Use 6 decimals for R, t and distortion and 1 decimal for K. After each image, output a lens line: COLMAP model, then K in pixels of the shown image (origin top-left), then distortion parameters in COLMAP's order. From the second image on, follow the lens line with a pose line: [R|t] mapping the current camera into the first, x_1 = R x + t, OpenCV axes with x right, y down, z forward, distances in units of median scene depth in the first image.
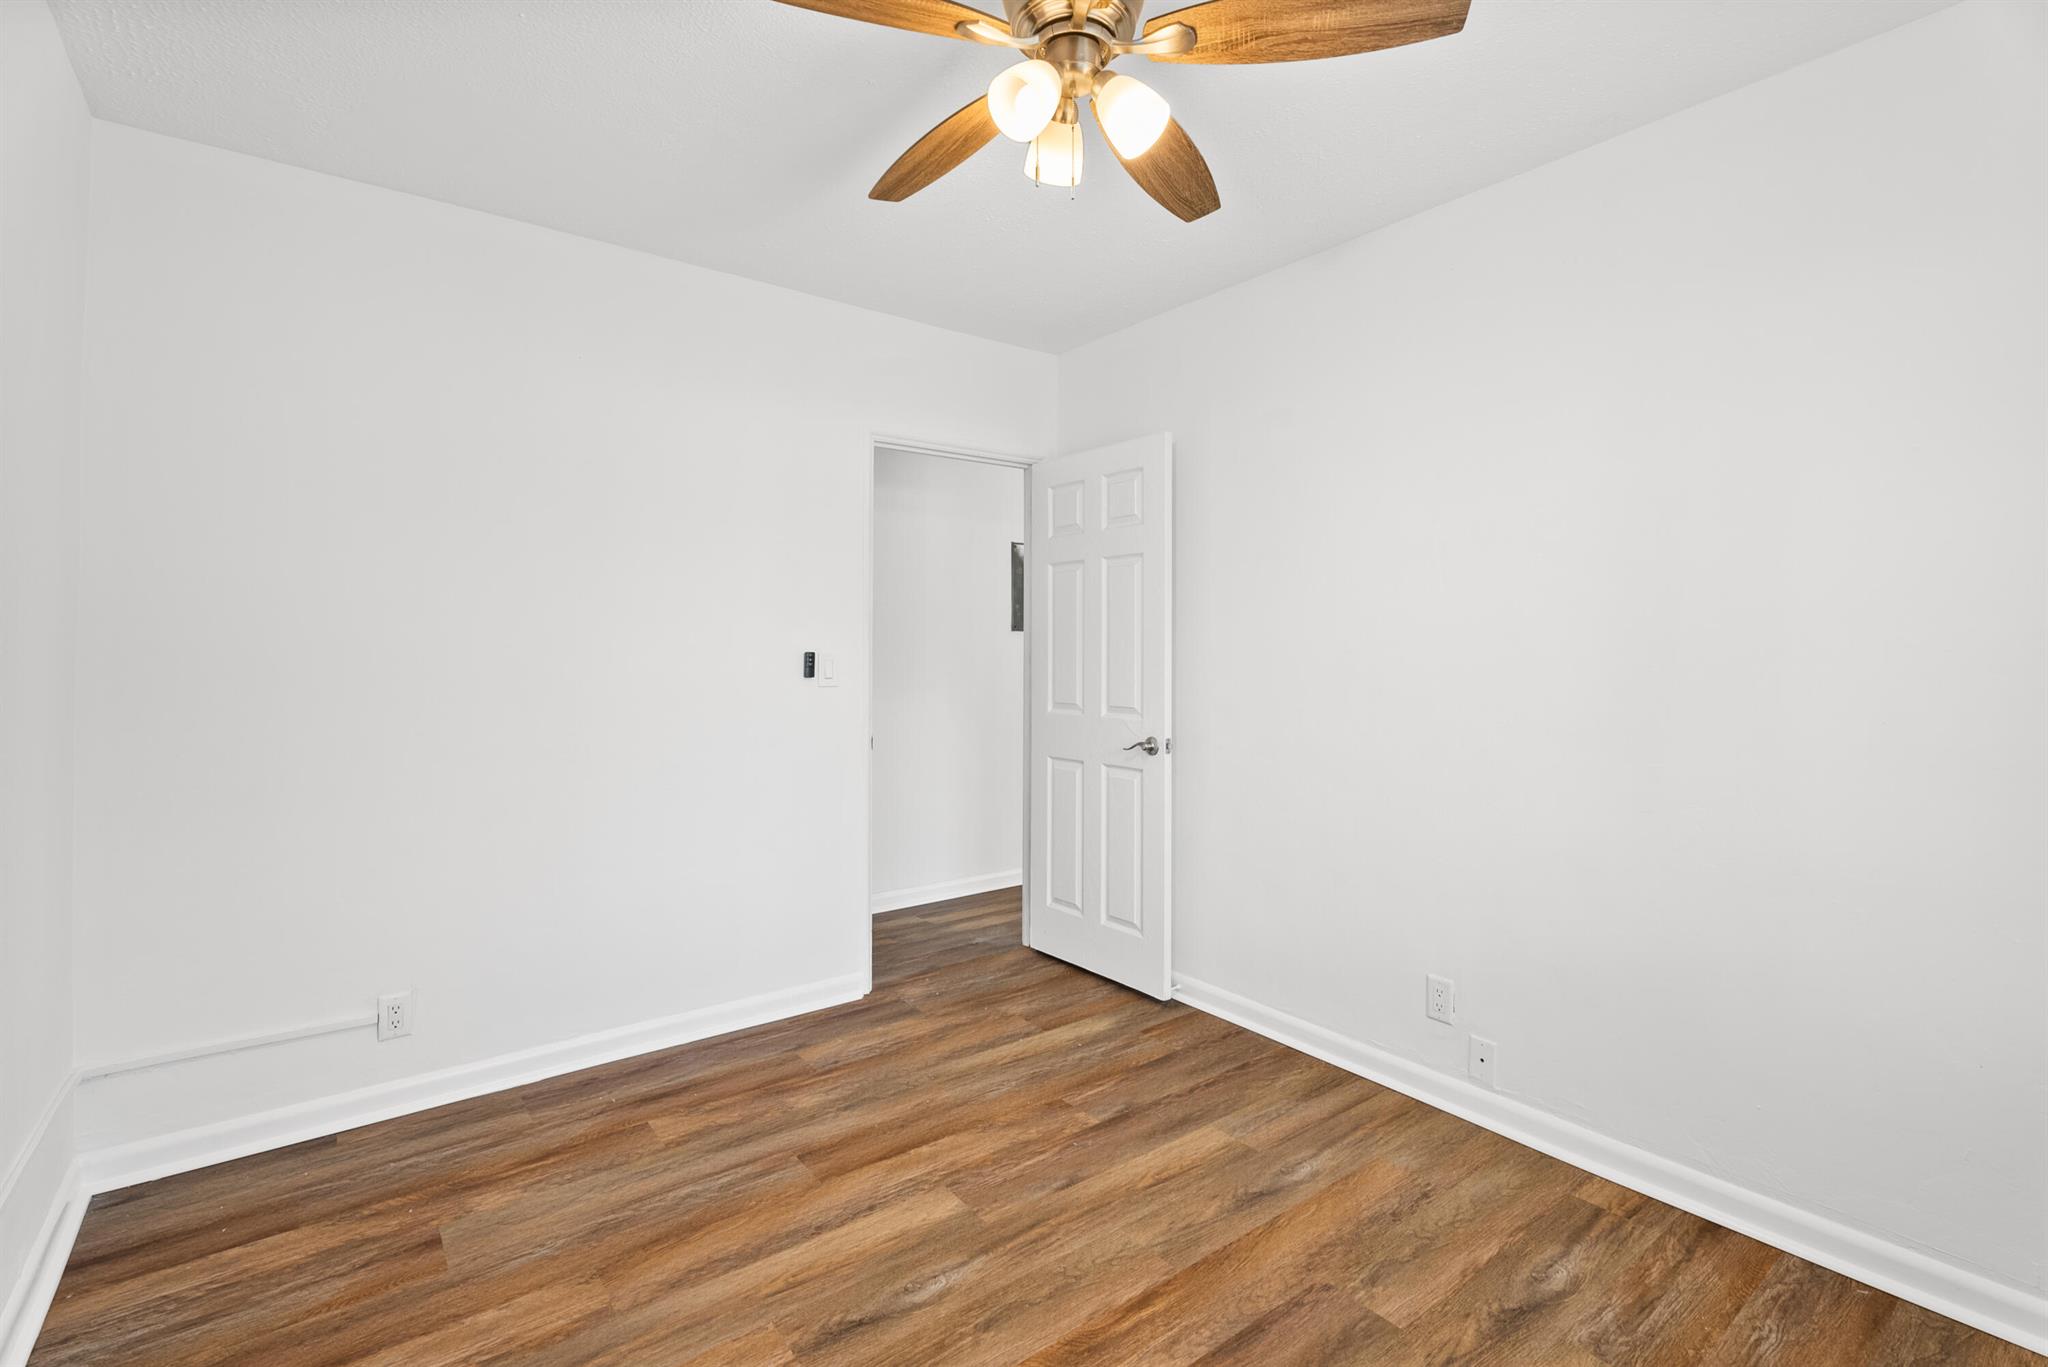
lens RADIAL K [[924.0, 0, 1023.2], [0, 924.0, 666.0], [0, 0, 1]] dist [-0.011817, -0.000781]
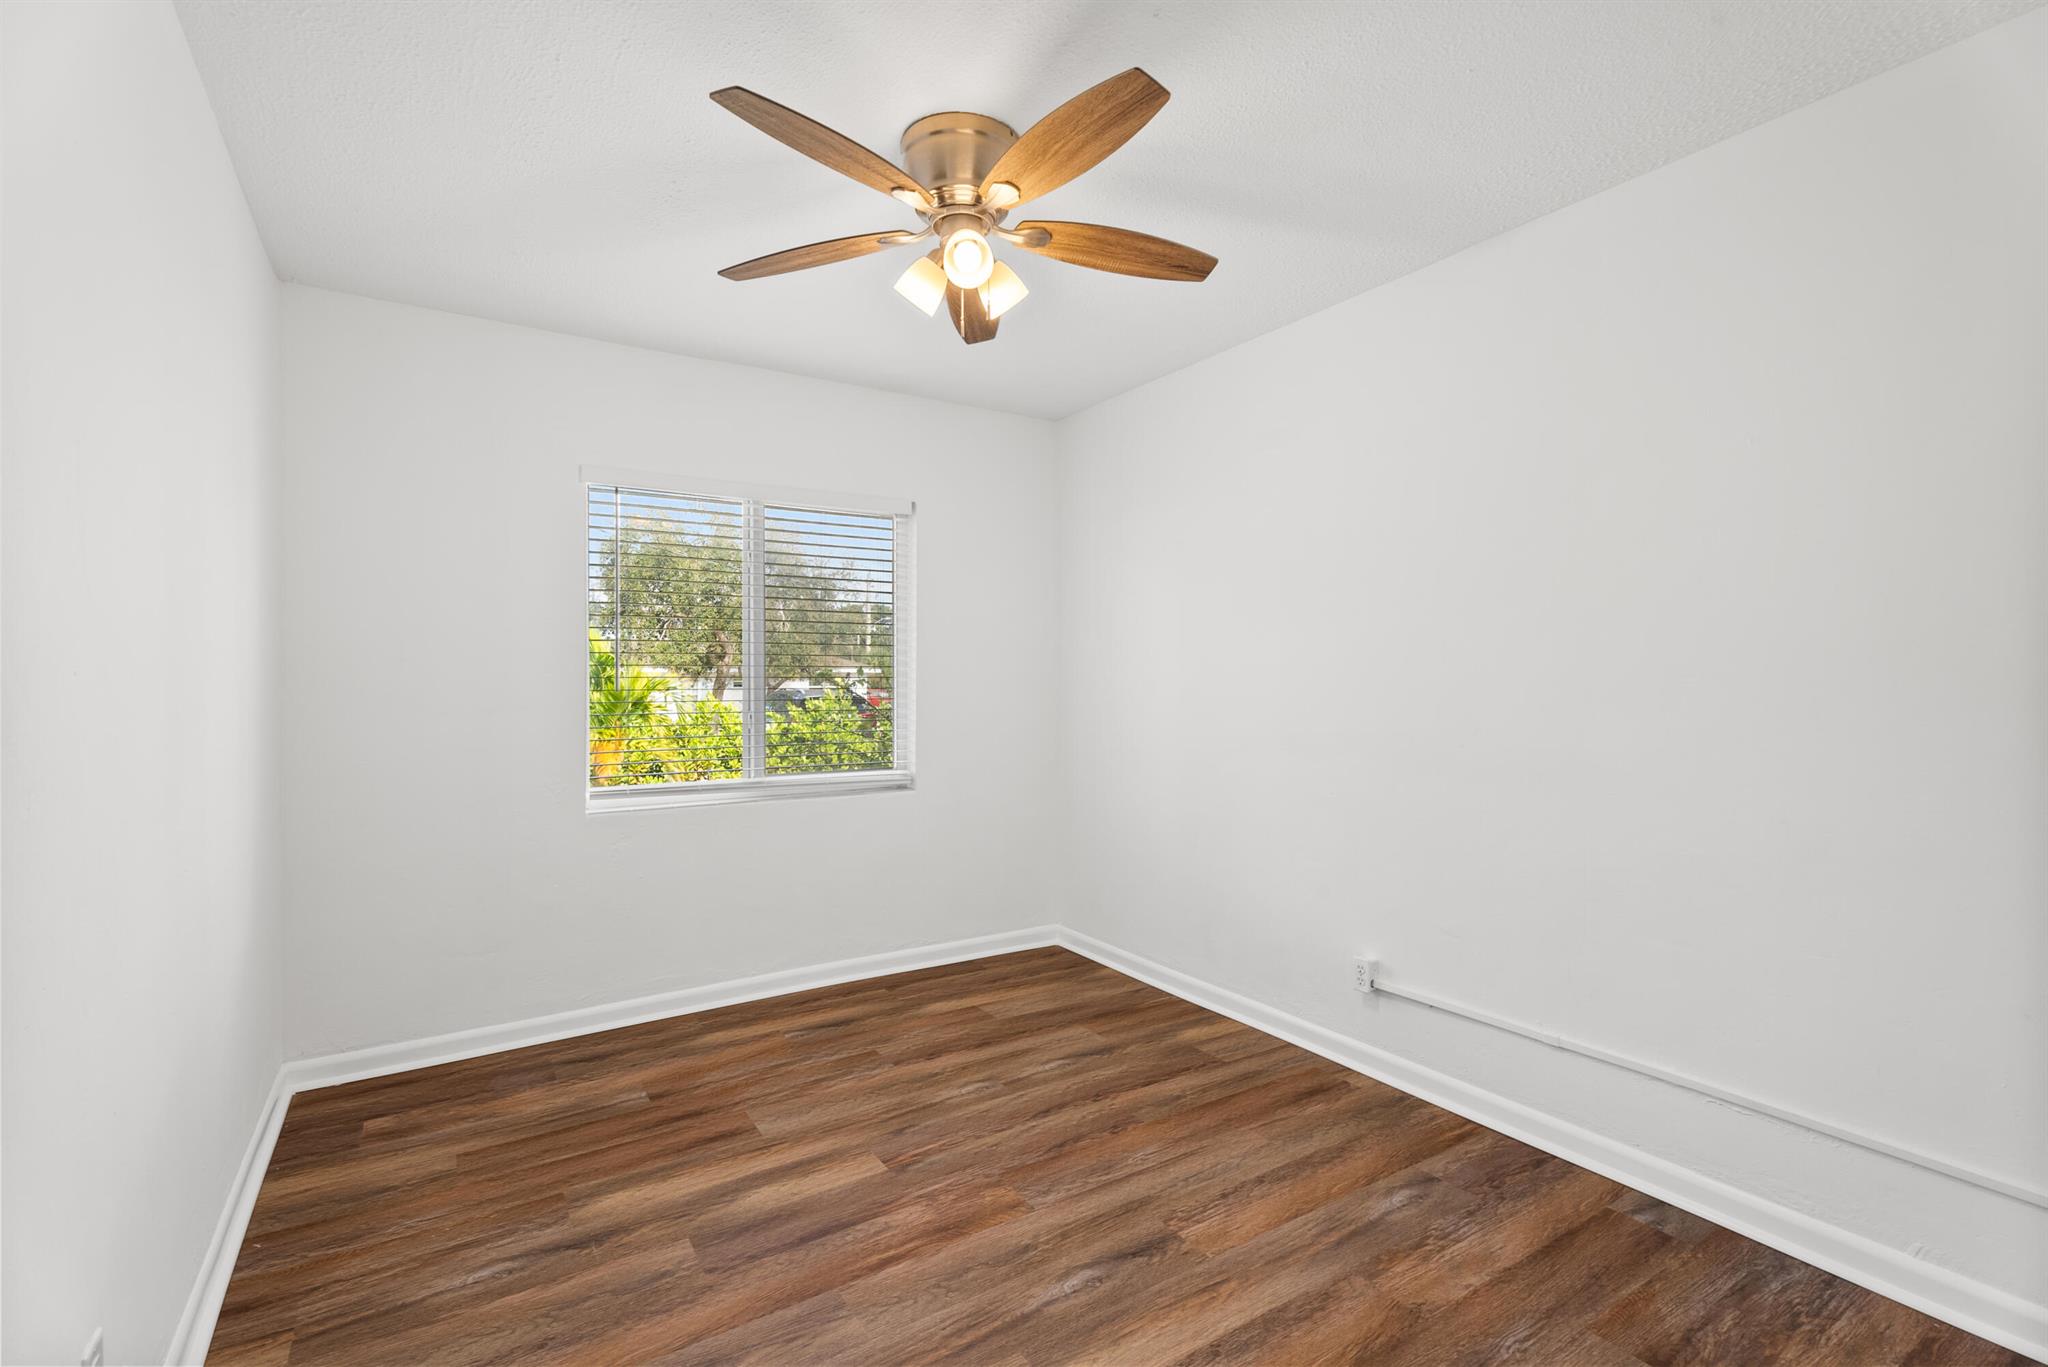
lens RADIAL K [[924.0, 0, 1024.4], [0, 924.0, 671.5], [0, 0, 1]] dist [-0.011817, -0.000781]
pose [[-0.996913, 0.000221, 0.078514, -0.121908], [0.000374, 0.999998, 0.001938, -0.030968], [-0.078514, 0.001961, -0.996911, 2.046255]]
